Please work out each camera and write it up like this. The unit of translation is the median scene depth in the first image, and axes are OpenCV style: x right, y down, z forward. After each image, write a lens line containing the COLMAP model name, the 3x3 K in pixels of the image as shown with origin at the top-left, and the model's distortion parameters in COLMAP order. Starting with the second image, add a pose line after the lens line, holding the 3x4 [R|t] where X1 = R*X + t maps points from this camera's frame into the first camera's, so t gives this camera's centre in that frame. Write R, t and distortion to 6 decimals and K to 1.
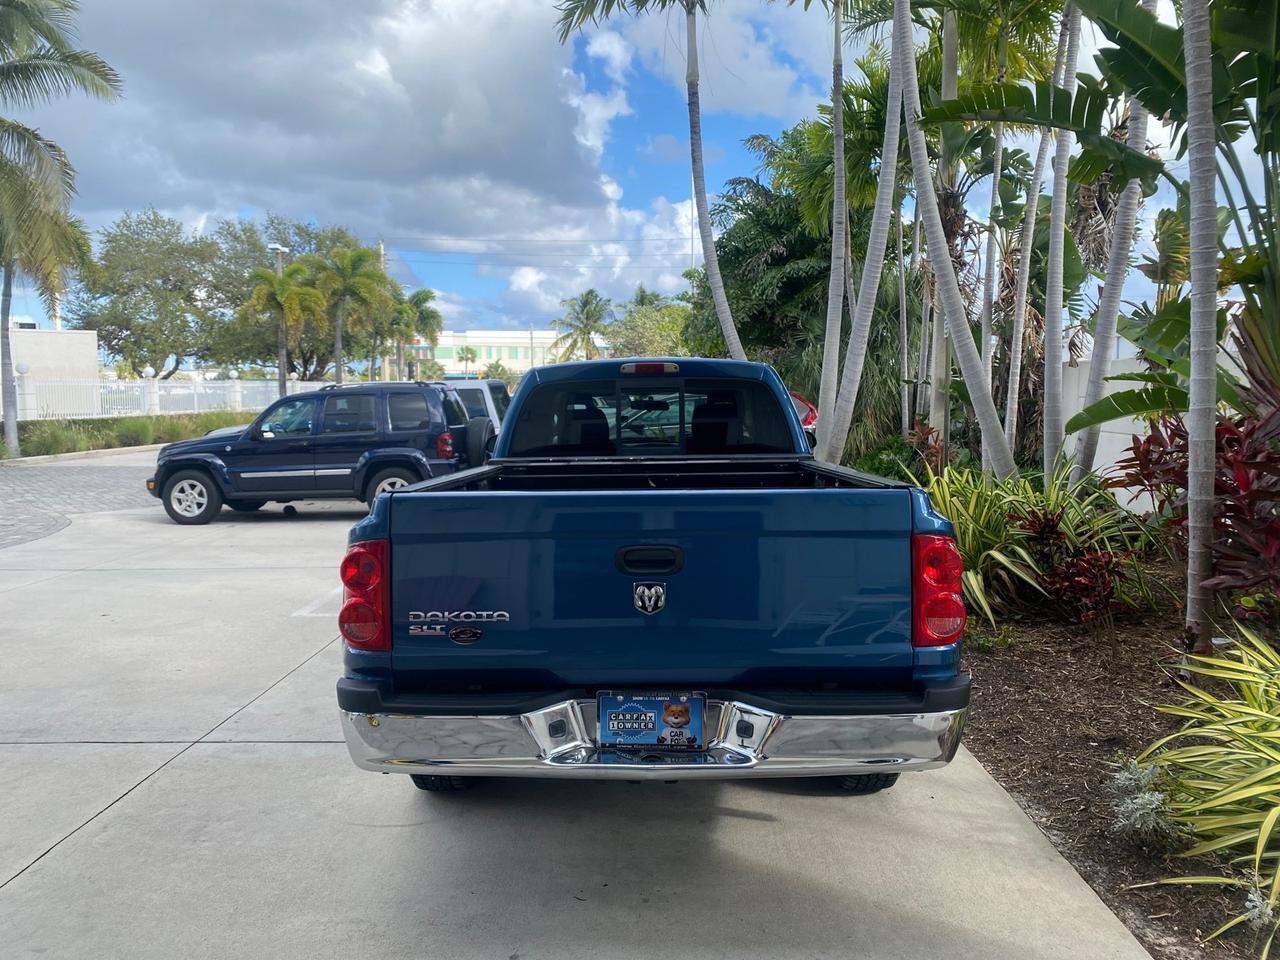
lens RADIAL K [[985.4, 0, 636.4], [0, 985.4, 483.6], [0, 0, 1]] dist [0.026163, -0.024553]
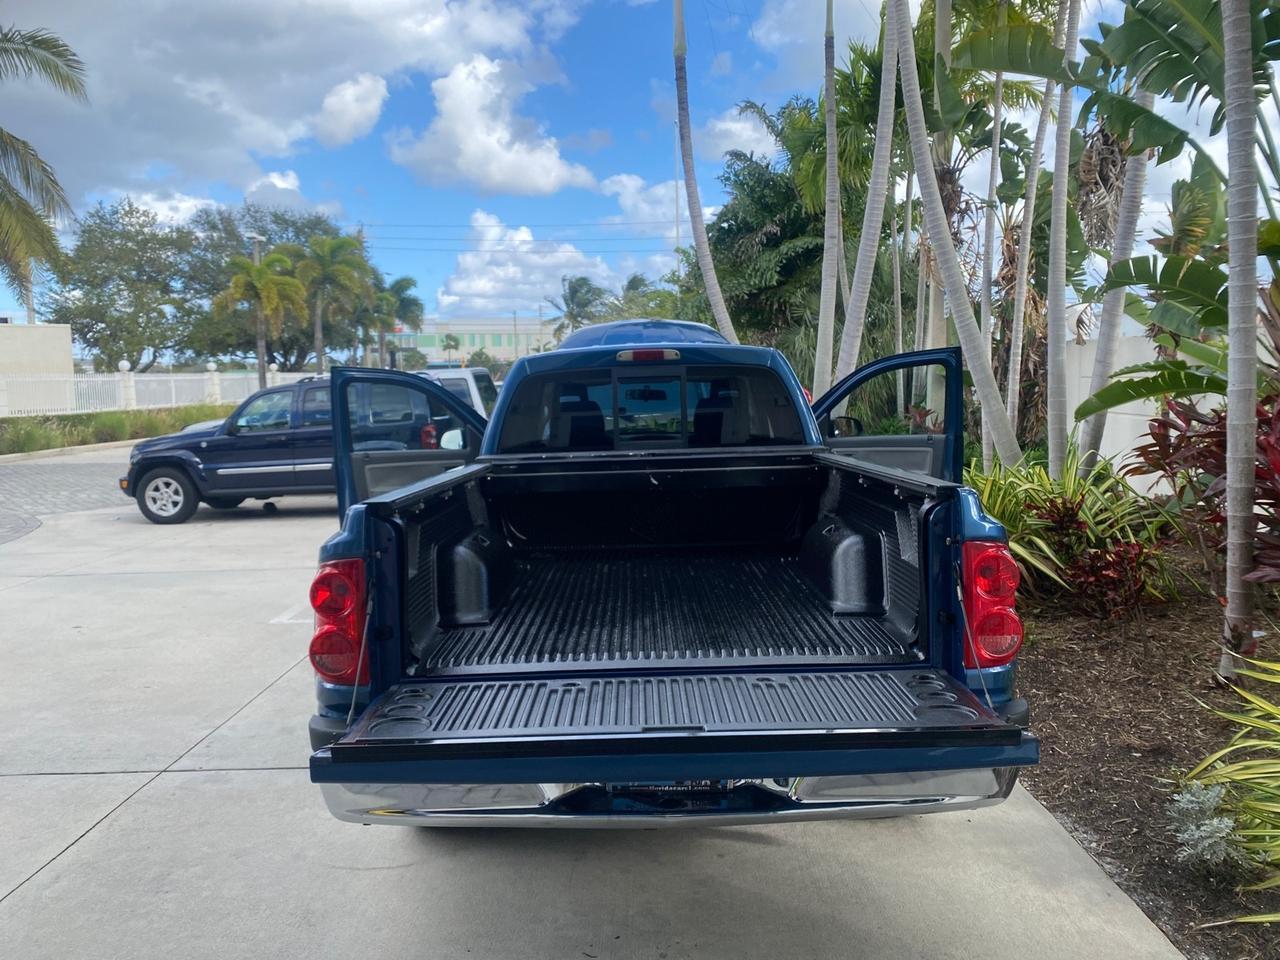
lens RADIAL K [[985.4, 0, 640.3], [0, 985.4, 489.5], [0, 0, 1]] dist [0.026163, -0.024553]
pose [[0.999707, -0.017485, 0.016738, -0.011942], [0.017140, 0.999642, 0.020541, -0.010356], [-0.017091, -0.020248, 0.999649, 0.072375]]
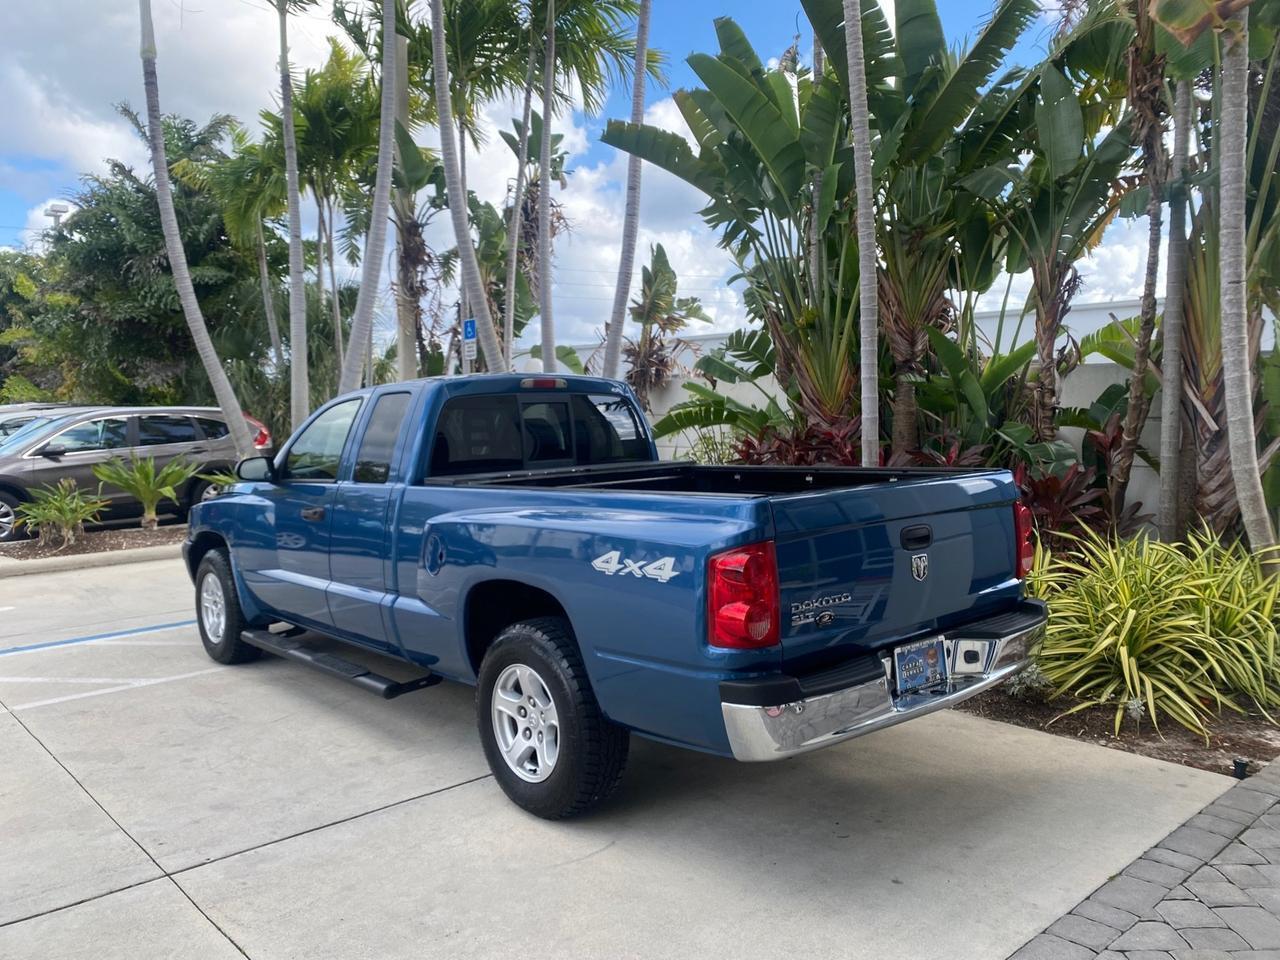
lens RADIAL K [[985.4, 0, 644.3], [0, 985.4, 480.6], [0, 0, 1]] dist [0.026163, -0.024553]
pose [[0.728763, -0.053263, 0.682691, -0.620484], [0.069018, 0.997607, 0.004156, -0.013128], [-0.681279, 0.044089, 0.730695, 0.177752]]
